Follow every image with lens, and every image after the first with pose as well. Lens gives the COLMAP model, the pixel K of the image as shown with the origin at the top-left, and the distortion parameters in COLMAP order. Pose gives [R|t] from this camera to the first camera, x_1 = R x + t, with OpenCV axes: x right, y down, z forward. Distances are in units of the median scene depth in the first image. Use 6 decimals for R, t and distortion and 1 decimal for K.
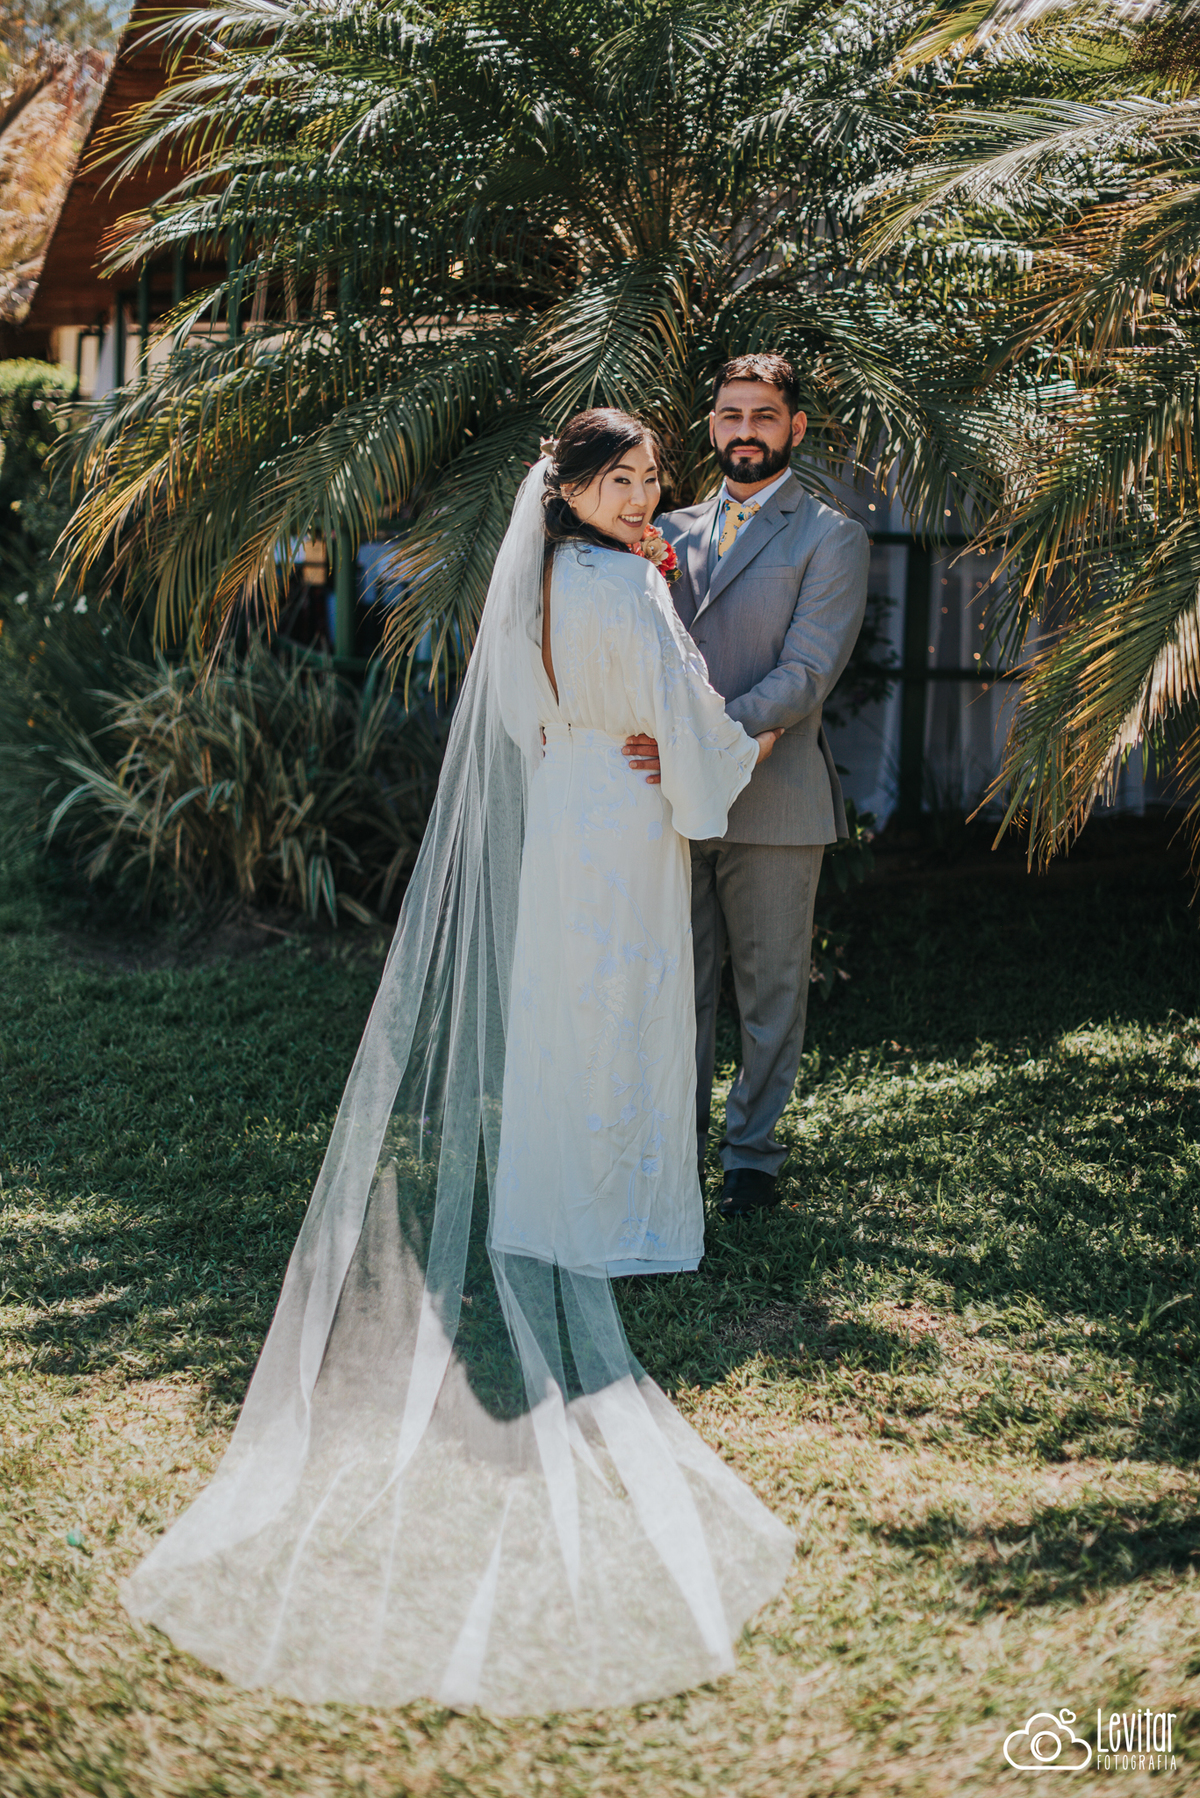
lens RADIAL K [[2659.4, 0, 592.6], [0, 2659.4, 889.6], [0, 0, 1]] dist [-0.135905, 0.078981]
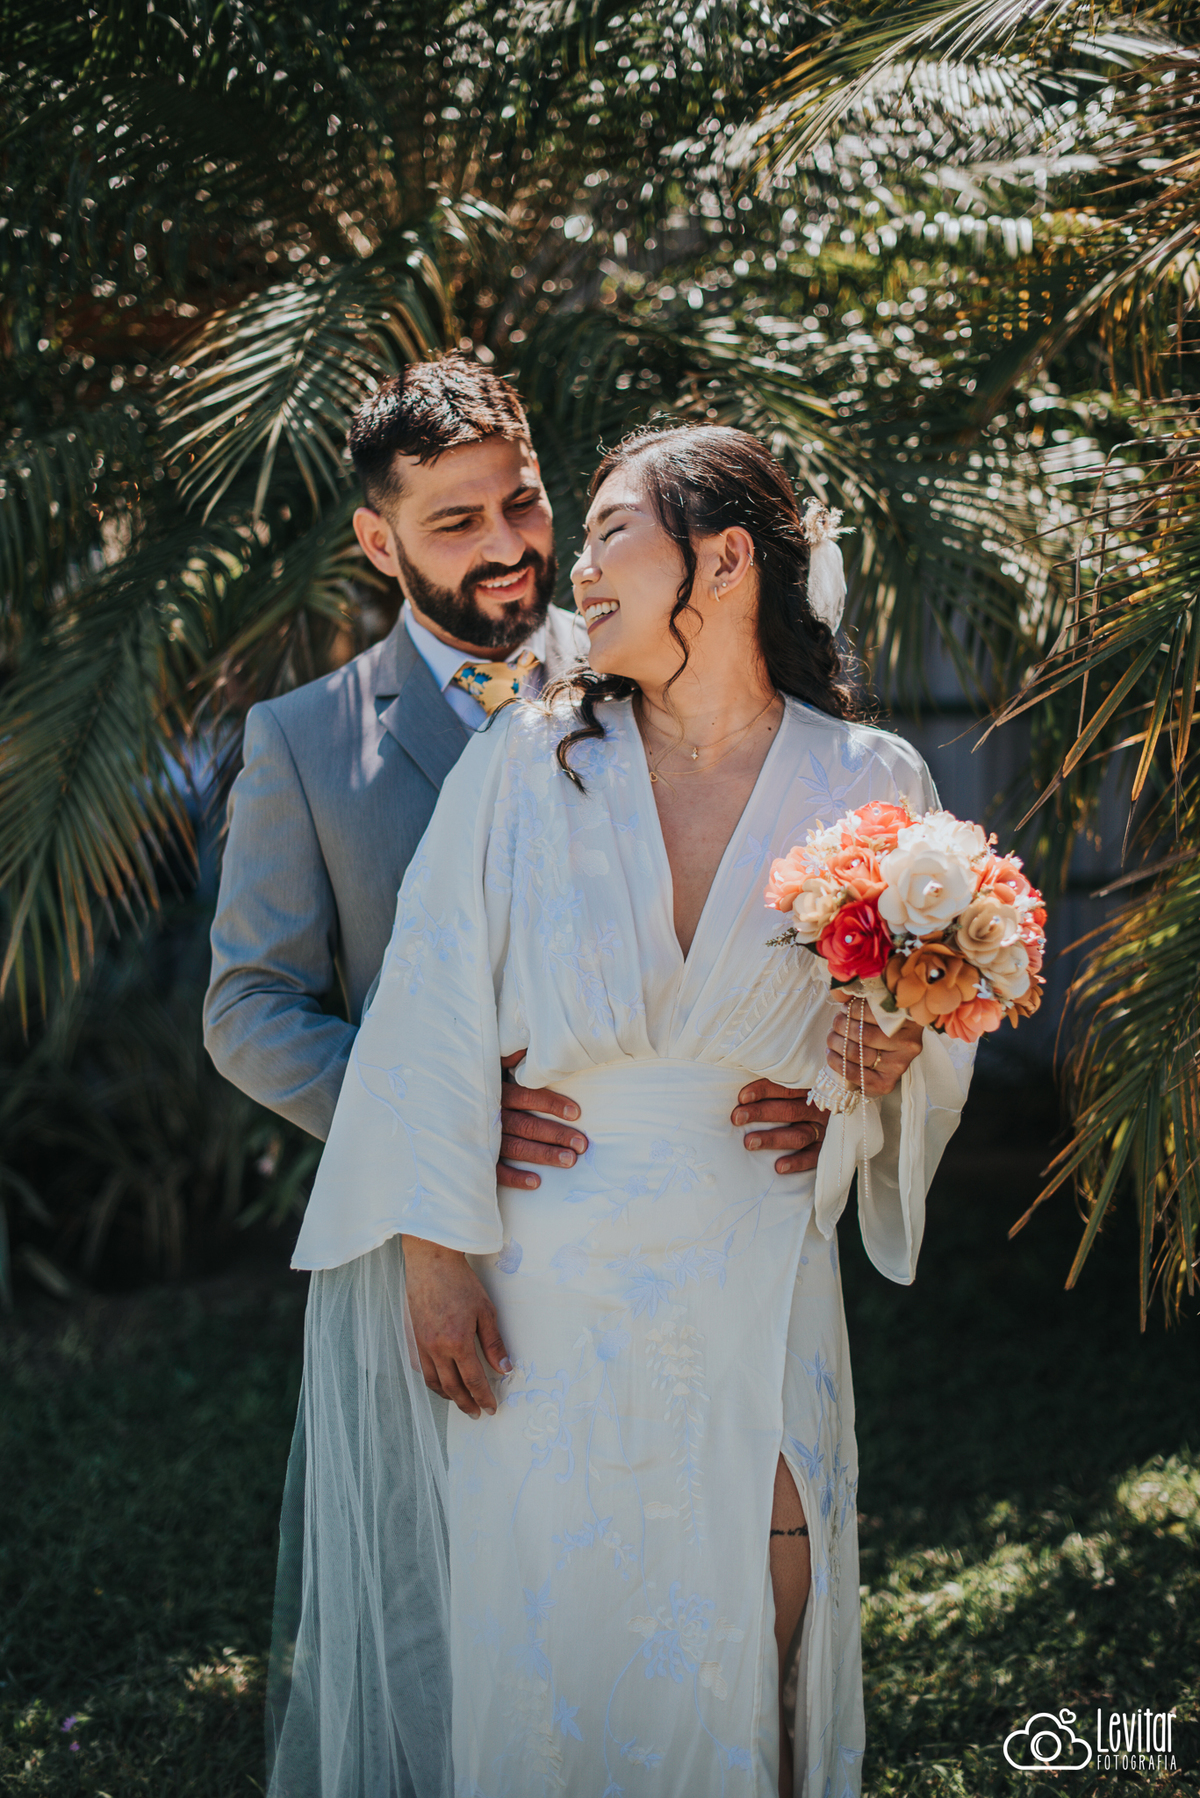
lens RADIAL K [[2659.4, 0, 592.6], [0, 2659.4, 889.6], [0, 0, 1]] dist [-0.135905, 0.078981]
pose [[0.997769, -0.041182, 0.052537, 0.027510], [0.044609, 0.996834, -0.065823, -0.051883], [-0.049660, 0.068019, 0.996447, 0.395540]]
